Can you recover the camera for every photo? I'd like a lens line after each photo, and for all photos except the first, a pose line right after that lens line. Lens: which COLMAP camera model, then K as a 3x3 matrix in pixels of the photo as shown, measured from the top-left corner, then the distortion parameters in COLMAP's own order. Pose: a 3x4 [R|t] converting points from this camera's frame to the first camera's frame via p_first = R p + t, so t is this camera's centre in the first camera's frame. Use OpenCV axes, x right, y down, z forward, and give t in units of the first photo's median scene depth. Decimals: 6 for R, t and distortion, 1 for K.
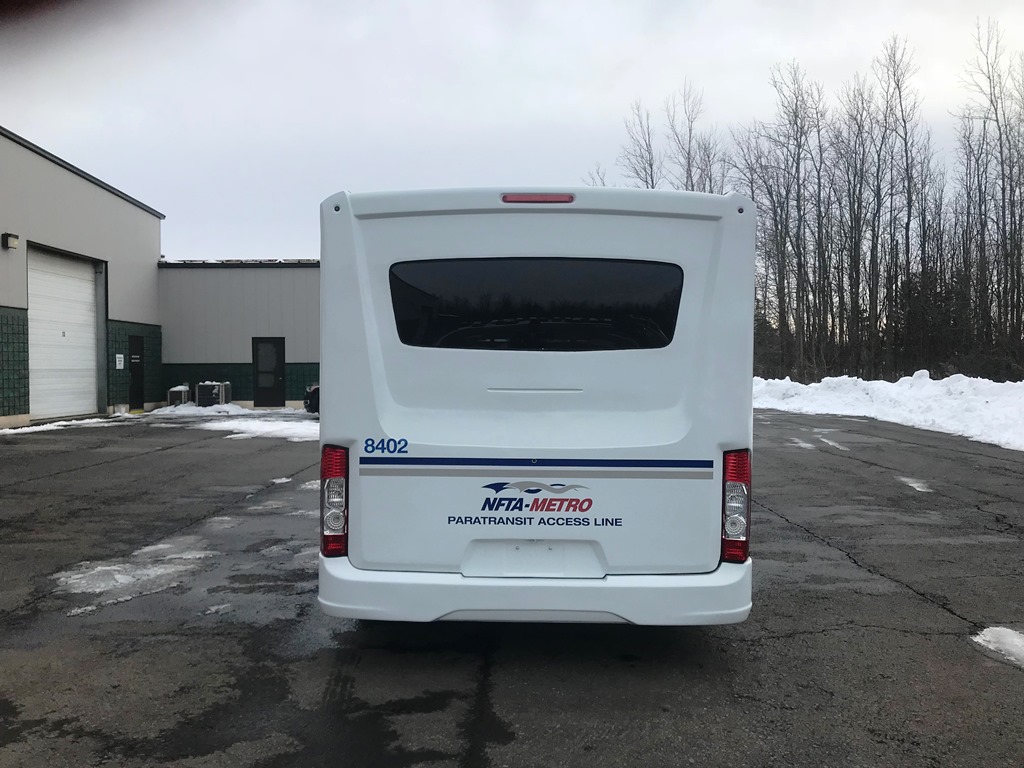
lens RADIAL K [[832.1, 0, 512.0], [0, 832.1, 384.0], [0, 0, 1]] dist [0.039635, -0.045925]
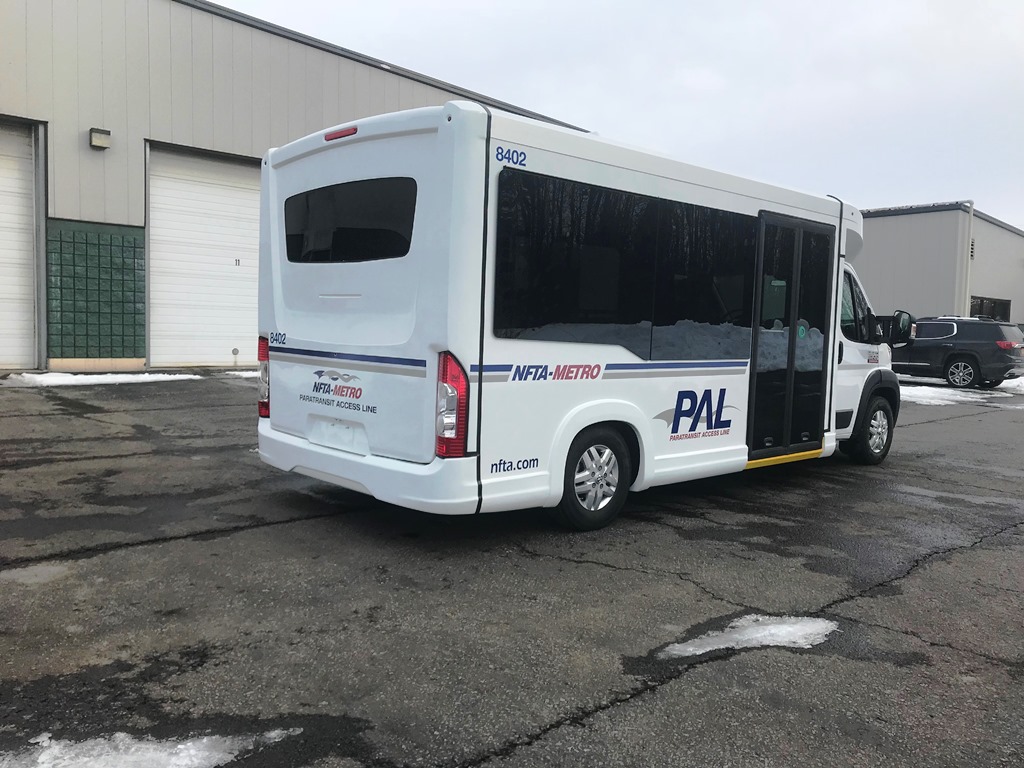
lens RADIAL K [[835.7, 0, 511.2], [0, 835.7, 385.1], [0, 0, 1]] dist [0.047861, -0.068994]
pose [[0.689736, 0.066460, -0.721004, 1.091271], [-0.036684, 0.997707, 0.056872, 0.058157], [0.723131, -0.012777, 0.690593, 0.336235]]
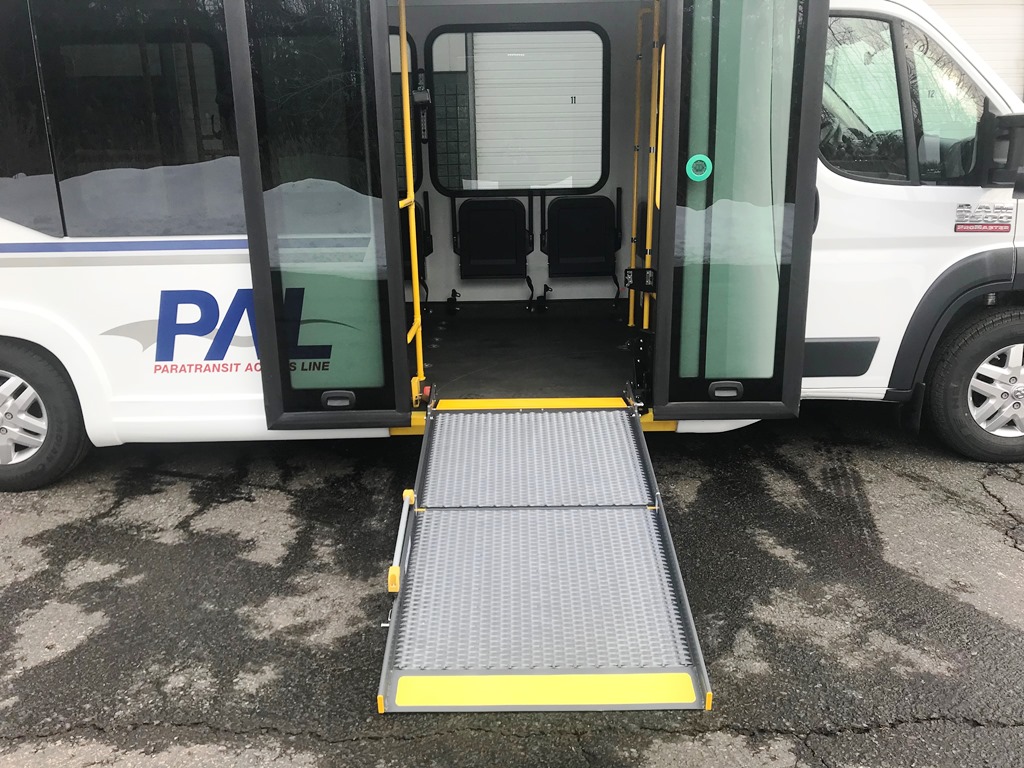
lens RADIAL K [[840.9, 0, 513.9], [0, 840.9, 381.3], [0, 0, 1]] dist [0.040857, -0.052173]
pose [[0.018041, 0.248812, -0.968384, 1.098377], [0.003137, 0.968523, 0.248906, 0.020769], [0.999832, -0.007528, 0.016693, 1.791911]]
